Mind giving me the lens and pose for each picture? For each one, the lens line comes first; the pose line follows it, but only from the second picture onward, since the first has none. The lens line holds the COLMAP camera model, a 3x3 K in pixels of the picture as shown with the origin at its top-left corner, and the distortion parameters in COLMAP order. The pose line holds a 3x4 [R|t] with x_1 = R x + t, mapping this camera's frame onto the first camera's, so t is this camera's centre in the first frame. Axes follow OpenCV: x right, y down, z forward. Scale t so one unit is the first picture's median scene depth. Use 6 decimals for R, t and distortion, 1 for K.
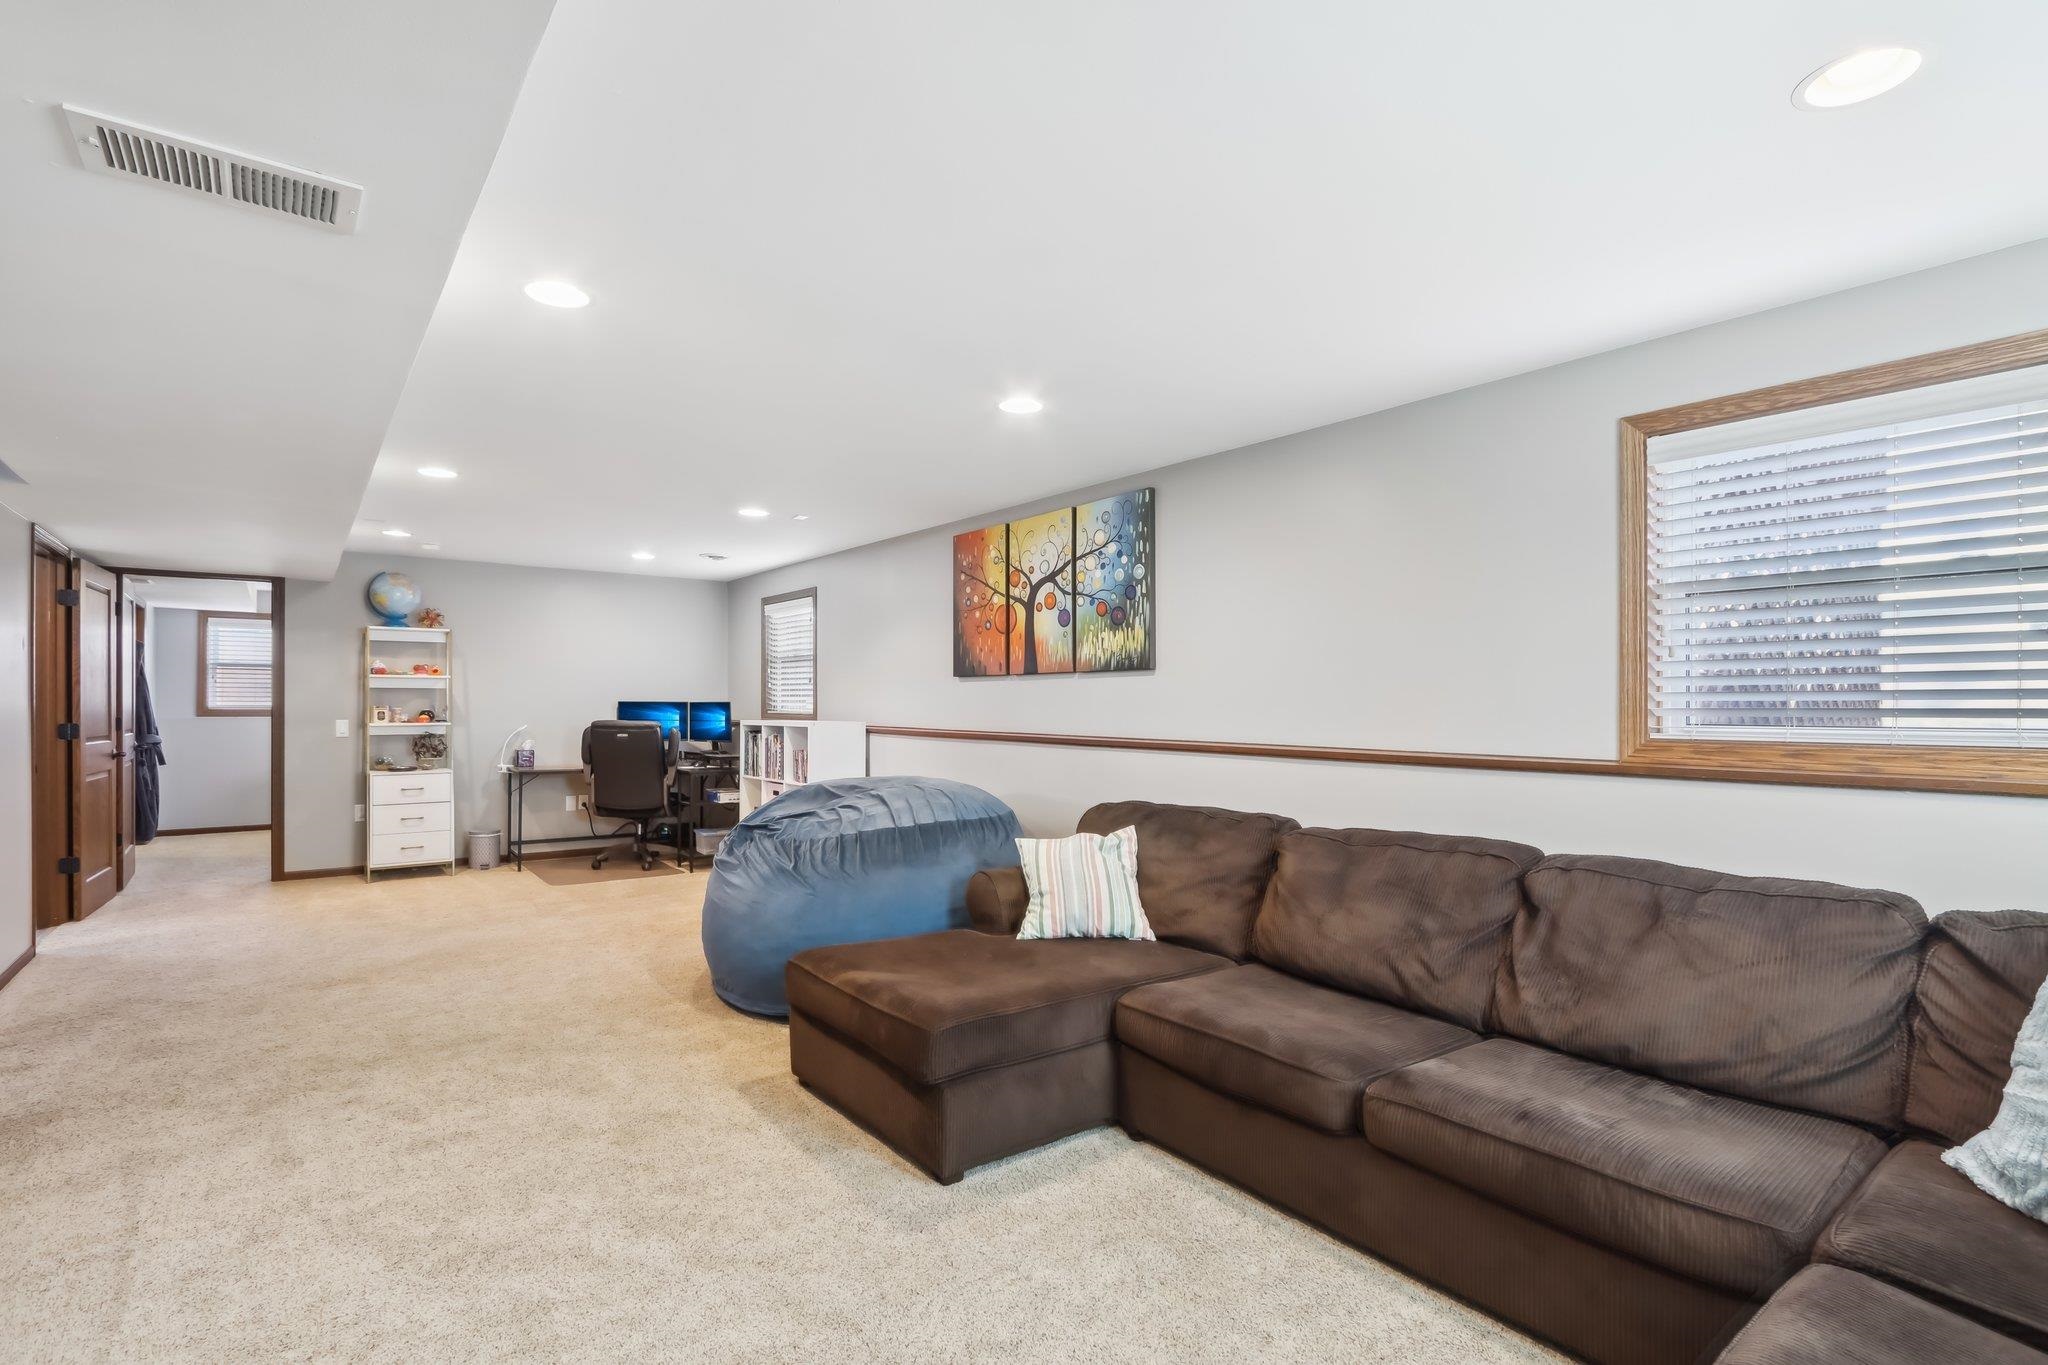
lens RADIAL K [[956.3, 0, 1021.0], [0, 956.3, 700.4], [0, 0, 1]] dist [-0.019023, 0.001808]
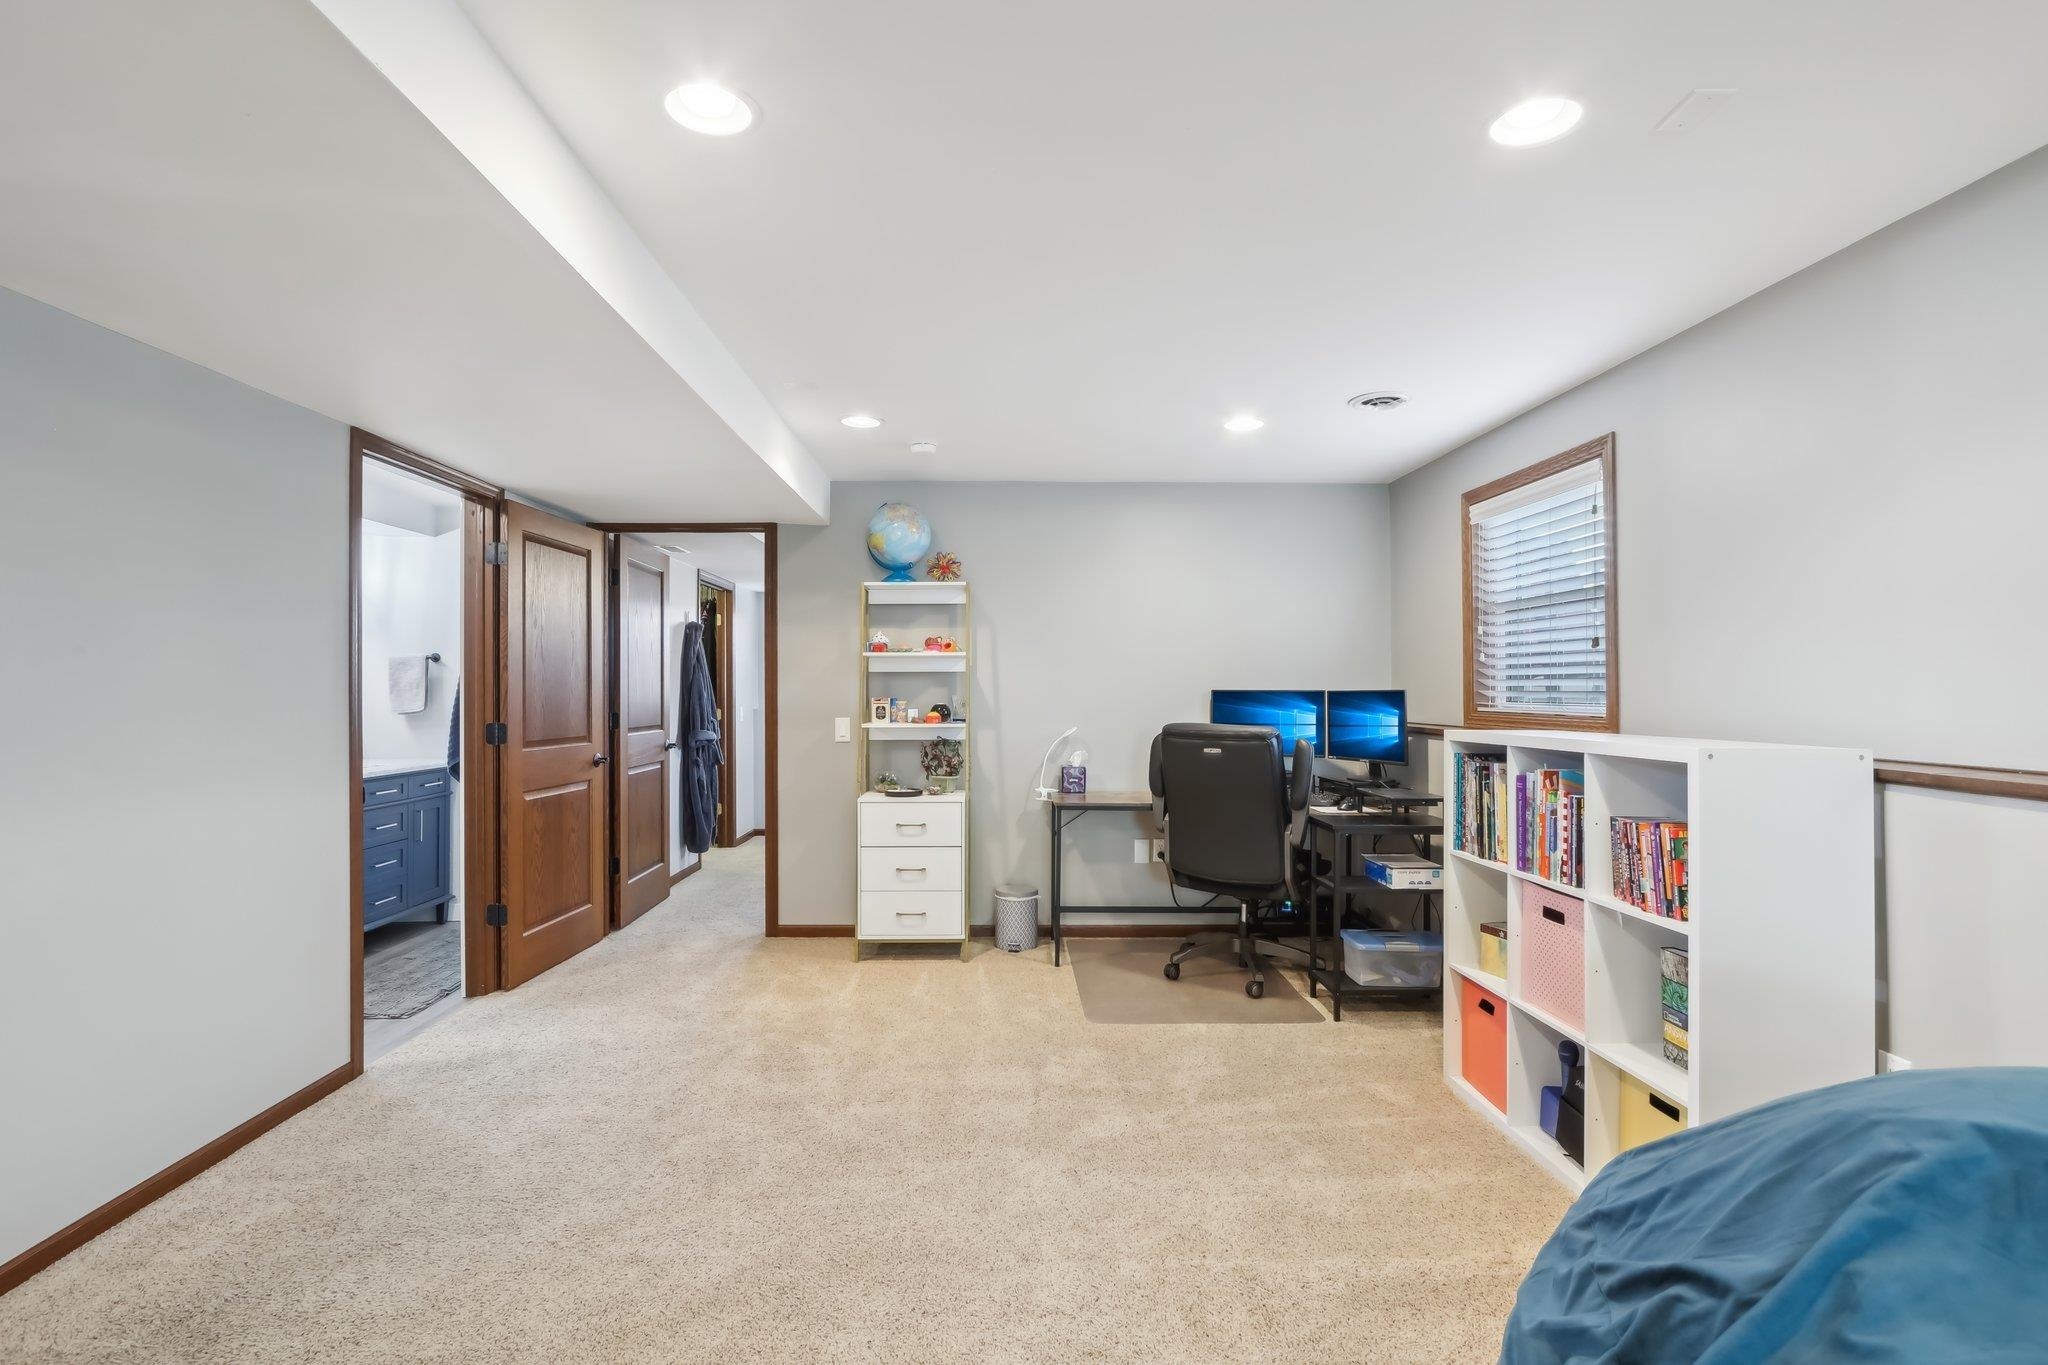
lens RADIAL K [[956.3, 0, 1023.8], [0, 956.3, 687.5], [0, 0, 1]] dist [-0.019023, 0.001808]
pose [[0.810880, -0.005236, -0.585189, -0.179240], [0.004722, 0.999986, -0.002404, 0.000381], [0.585193, -0.000814, 0.810894, 0.478991]]
